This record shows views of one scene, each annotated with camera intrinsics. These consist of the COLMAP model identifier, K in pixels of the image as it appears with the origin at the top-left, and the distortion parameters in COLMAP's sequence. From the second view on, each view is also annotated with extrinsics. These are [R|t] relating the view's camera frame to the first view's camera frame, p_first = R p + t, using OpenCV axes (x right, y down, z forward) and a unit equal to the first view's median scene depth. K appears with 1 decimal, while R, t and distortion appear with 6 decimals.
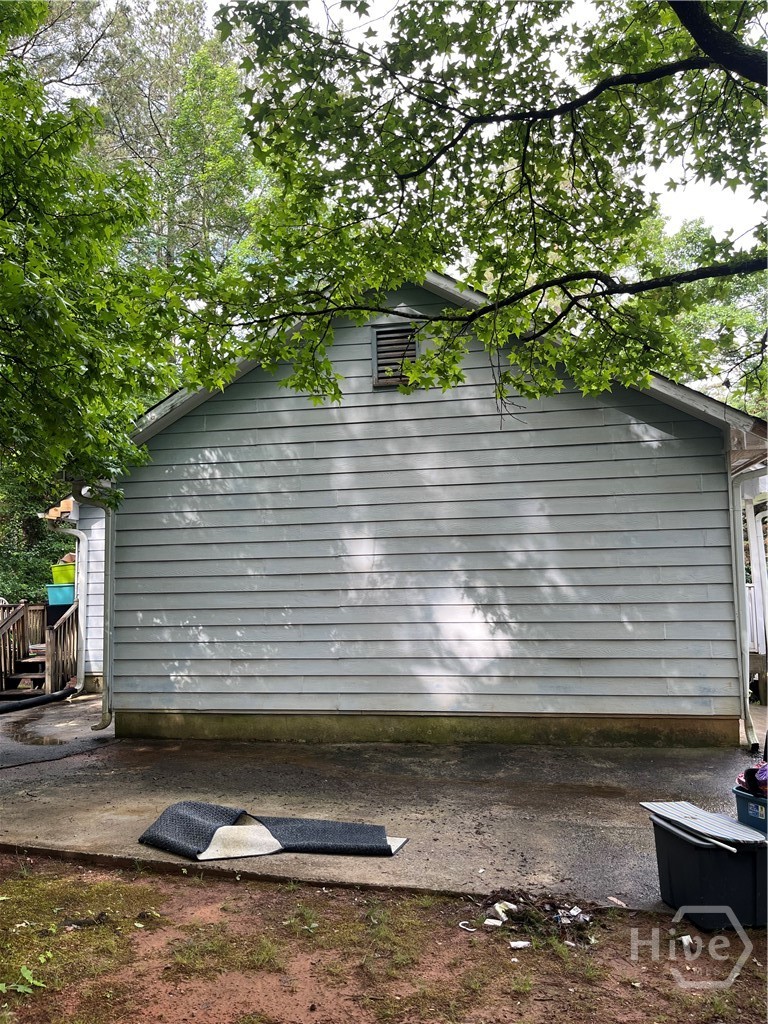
lens RADIAL K [[773.0, 0, 384.2], [0, 773.0, 512.0], [0, 0, 1]] dist [0.055670, 0.000358]
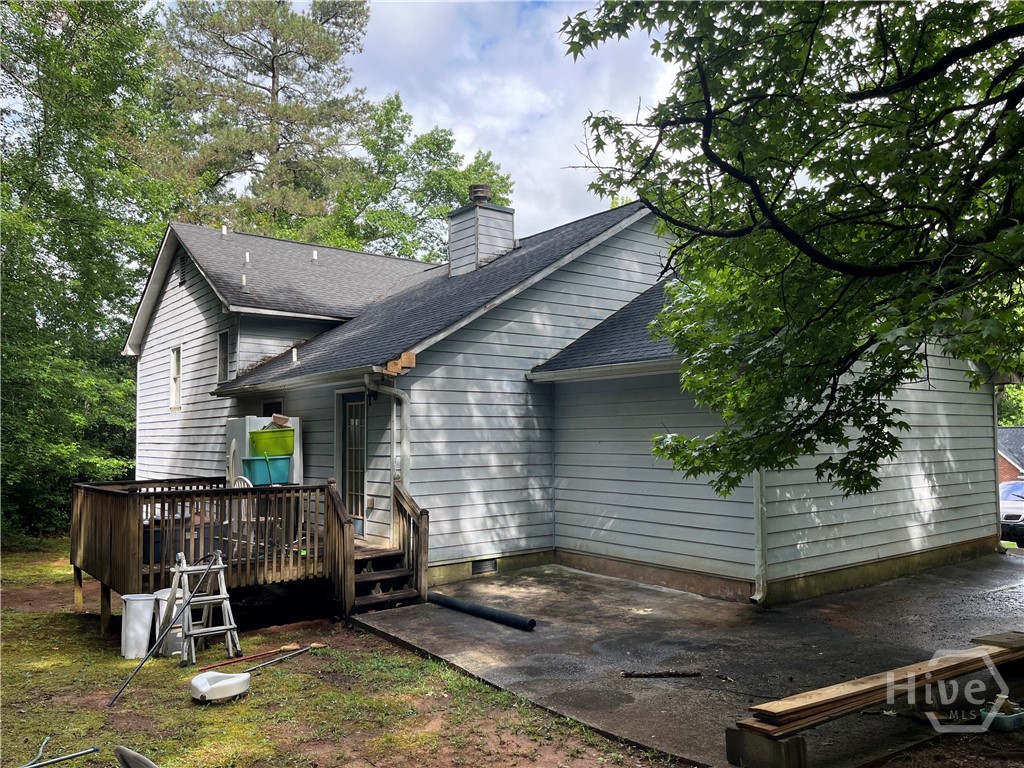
lens RADIAL K [[773.0, 0, 512.1], [0, 773.0, 385.3], [0, 0, 1]] dist [0.055670, 0.000358]
pose [[0.650868, 0.061646, 0.756684, -1.403029], [-0.075833, 0.996992, -0.015995, 0.033953], [-0.755394, -0.046971, 0.653585, 0.596742]]
